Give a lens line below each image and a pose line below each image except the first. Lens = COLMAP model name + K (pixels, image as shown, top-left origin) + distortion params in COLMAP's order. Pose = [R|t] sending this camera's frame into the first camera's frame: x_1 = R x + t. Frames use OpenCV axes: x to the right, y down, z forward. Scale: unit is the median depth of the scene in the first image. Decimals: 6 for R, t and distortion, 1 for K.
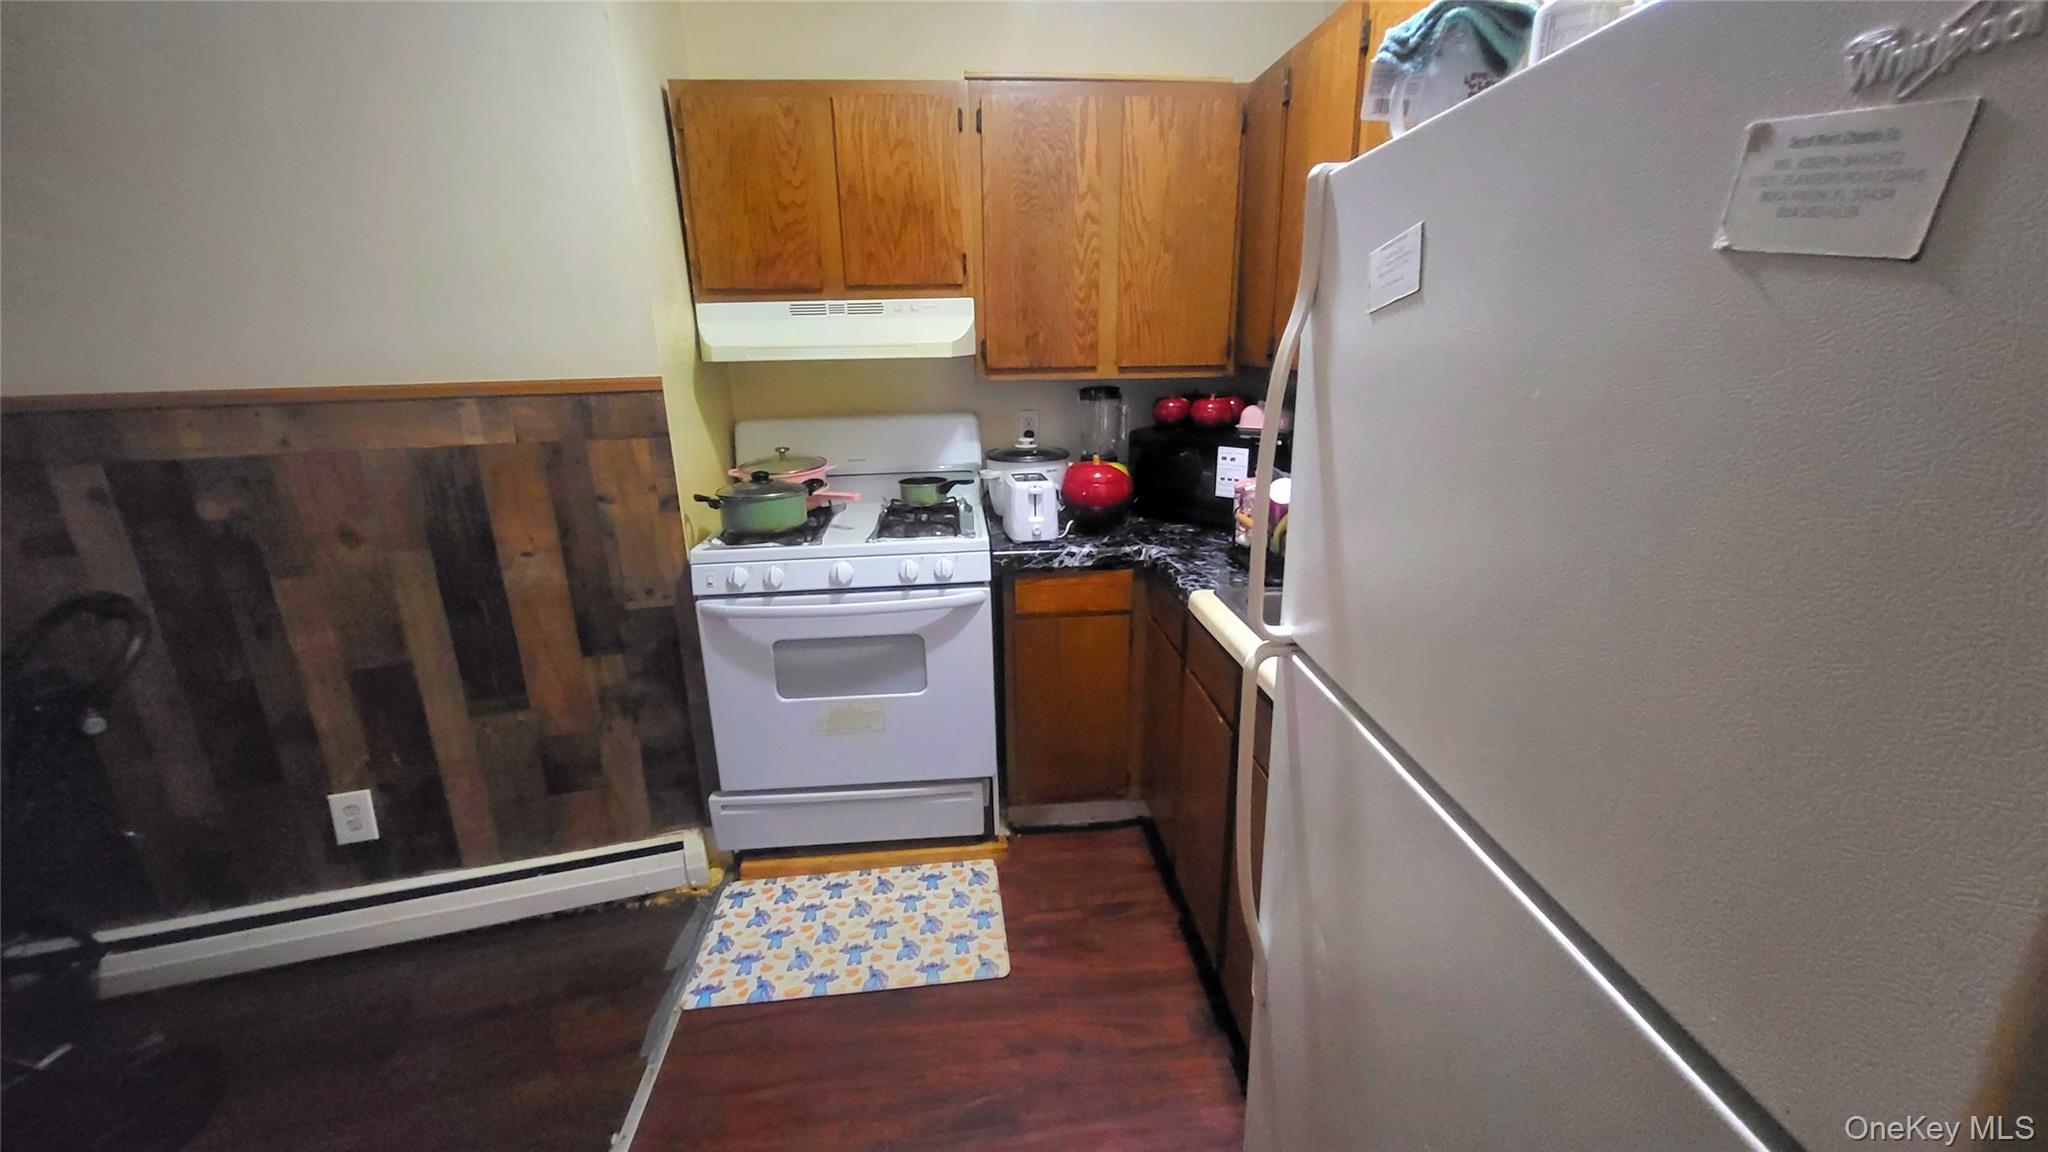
lens RADIAL K [[800.1, 0, 1028.4], [0, 800.1, 581.0], [0, 0, 1]] dist [-0.000278, 0.000005]
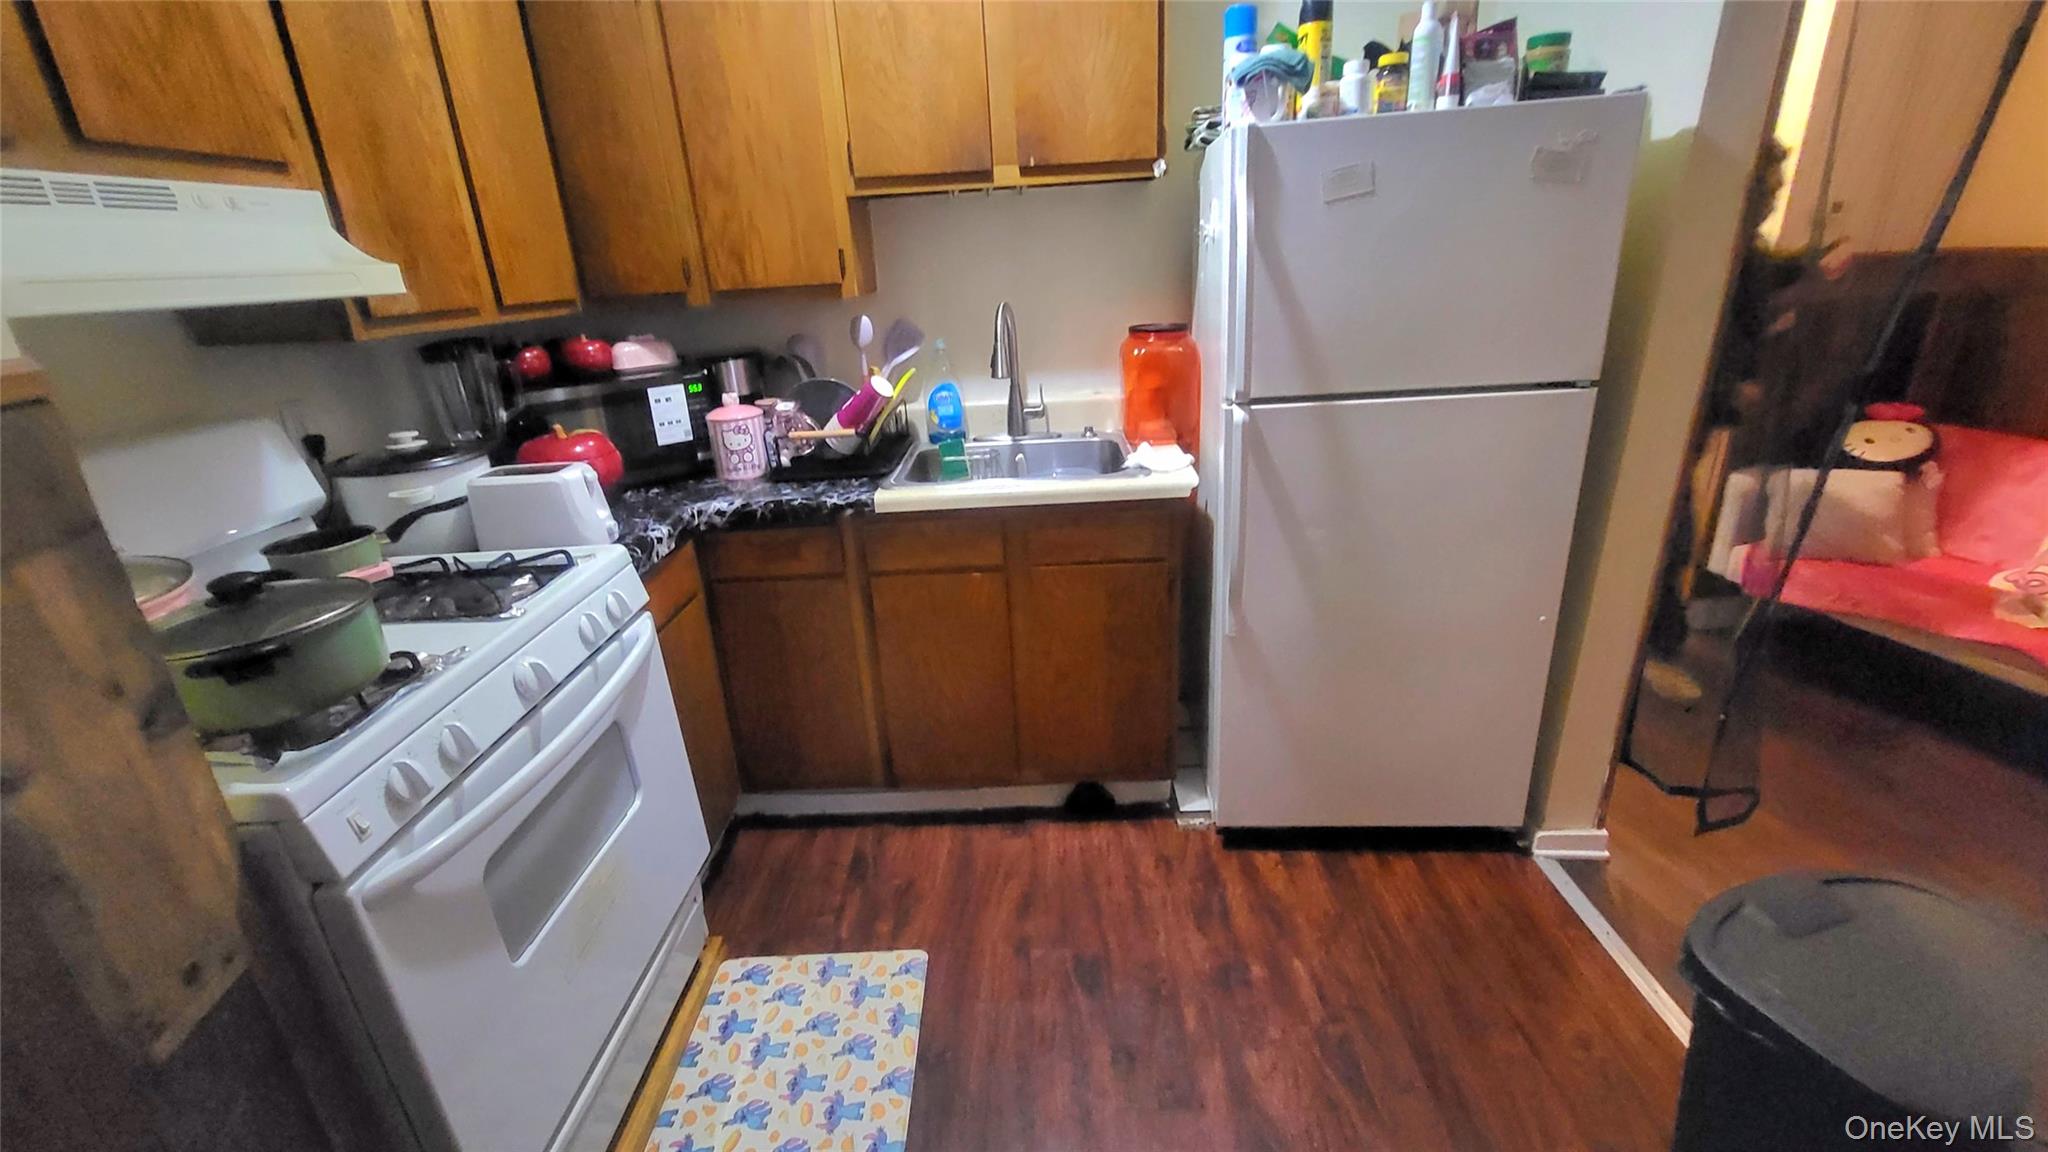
lens RADIAL K [[855.4, 0, 1018.8], [0, 855.4, 570.4], [0, 0, 1]] dist [0.020051, 0.000172]
pose [[0.117520, -0.338365, 0.933648, -0.727291], [0.342161, 0.896391, 0.281795, -0.129025], [-0.932263, 0.286342, 0.221119, 0.520930]]
